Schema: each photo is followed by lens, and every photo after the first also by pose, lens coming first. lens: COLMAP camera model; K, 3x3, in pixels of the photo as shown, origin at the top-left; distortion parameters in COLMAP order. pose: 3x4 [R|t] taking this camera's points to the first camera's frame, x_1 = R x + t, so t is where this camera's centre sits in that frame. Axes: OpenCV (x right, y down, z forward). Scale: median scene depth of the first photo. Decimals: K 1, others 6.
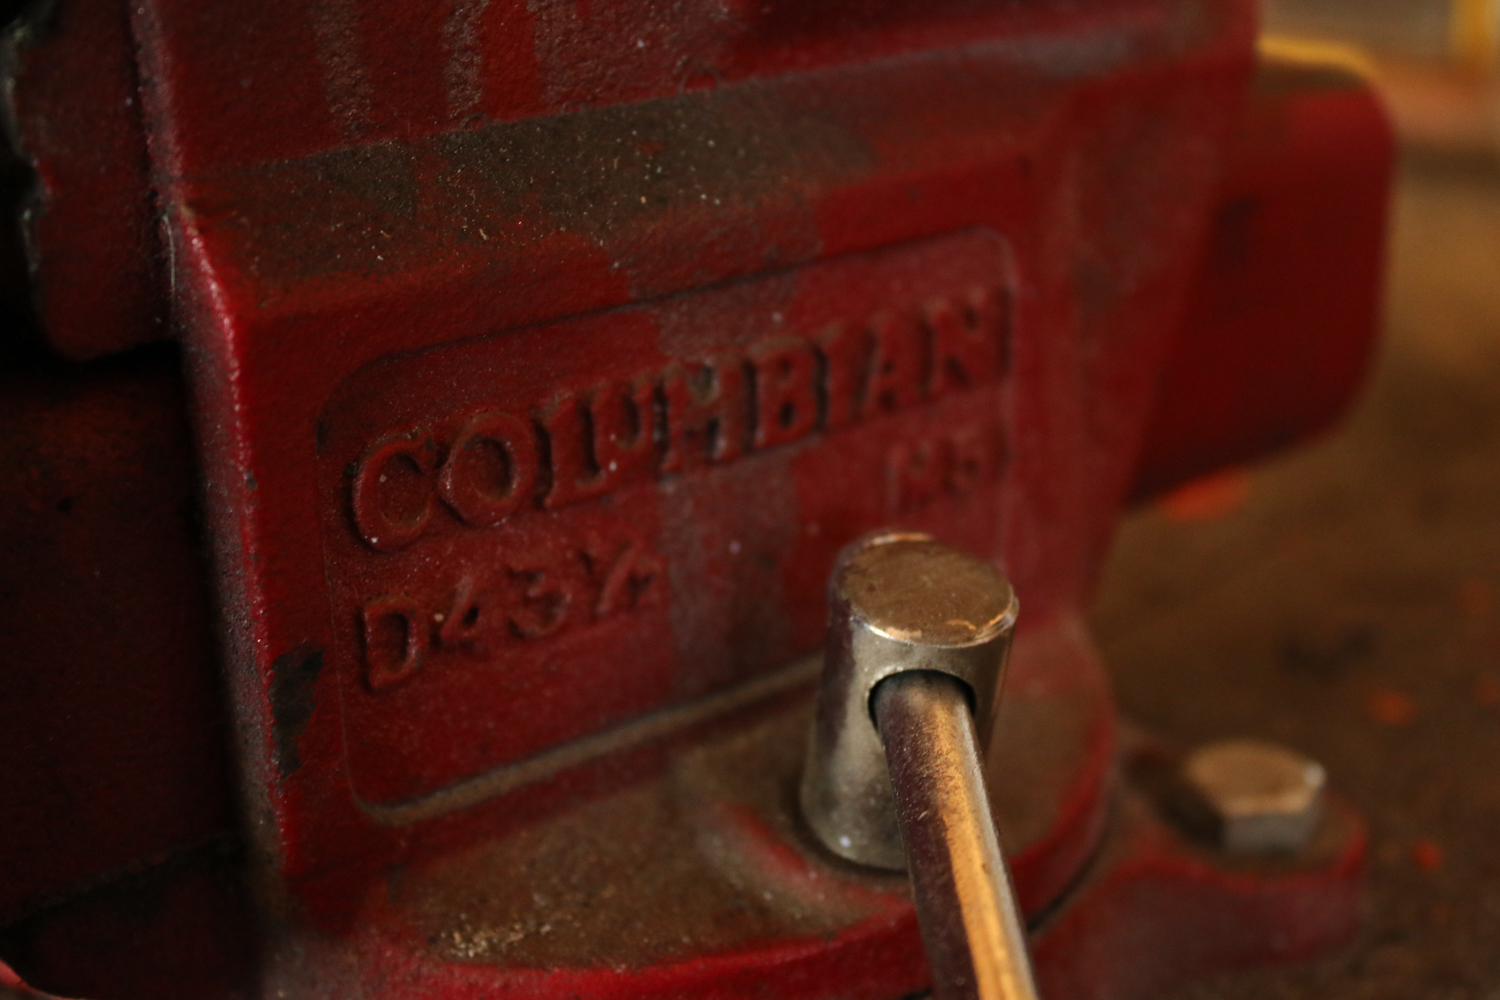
lens RADIAL K [[2193.4, 0, 750.0], [0, 2193.4, 500.0], [0, 0, 1]] dist [-0.020815, -0.018824]
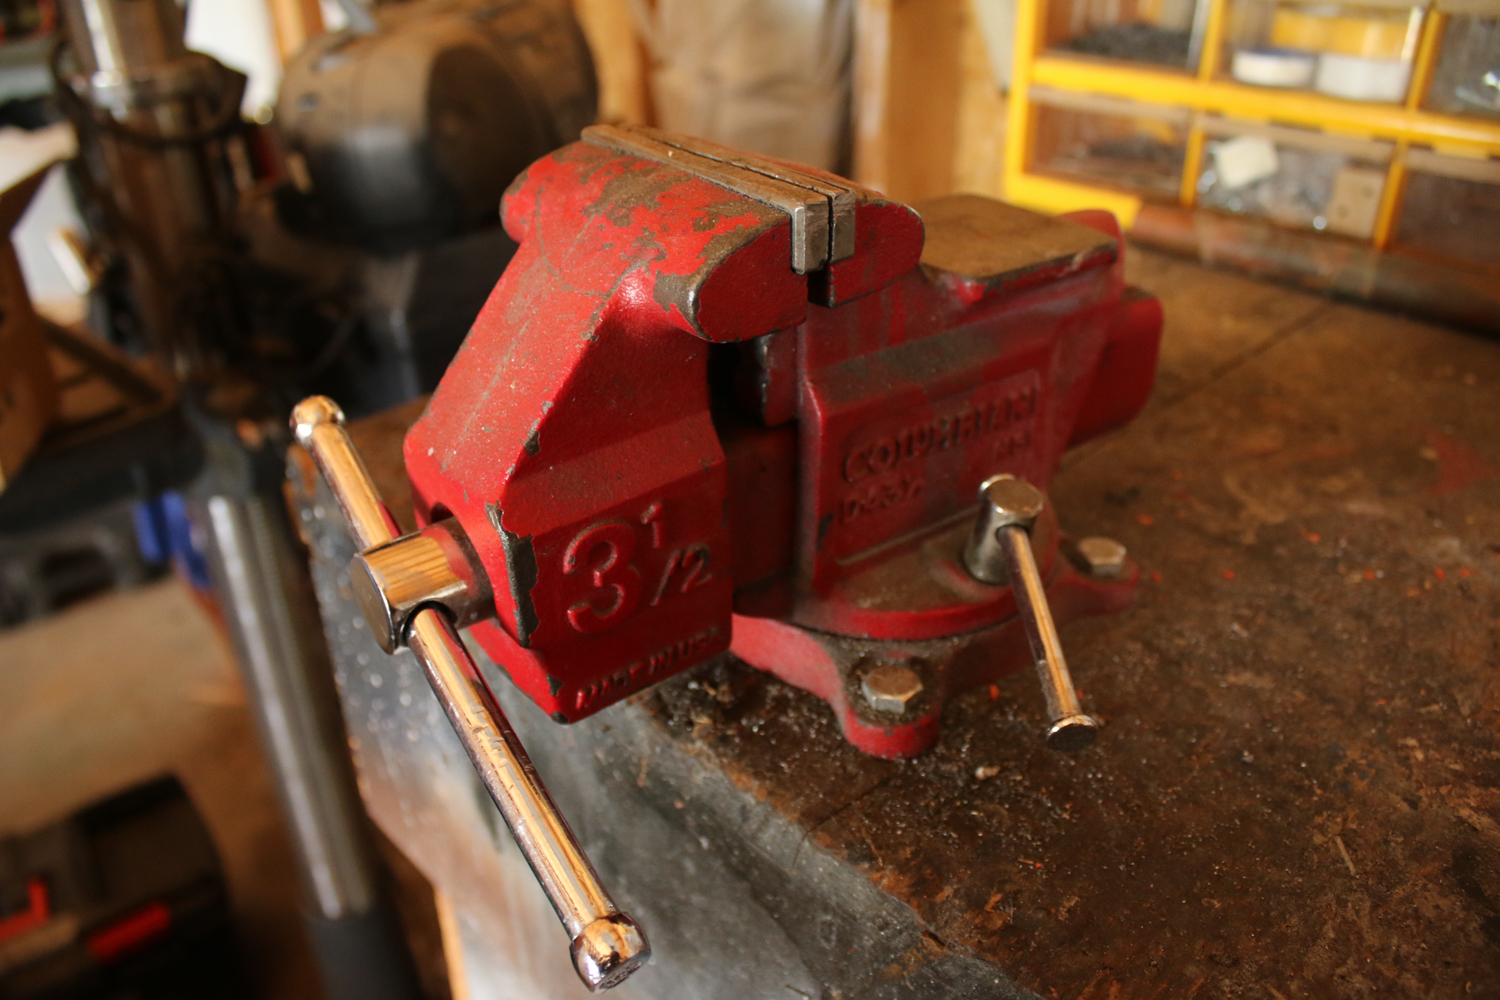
lens RADIAL K [[1215.7, 0, 750.0], [0, 1215.7, 500.0], [0, 0, 1]] dist [-0.146901, -0.000369]
pose [[0.999393, 0.034683, -0.003218, -0.281572], [-0.033861, 0.989034, 0.143754, -0.183198], [0.008168, -0.143558, 0.989608, -0.687410]]
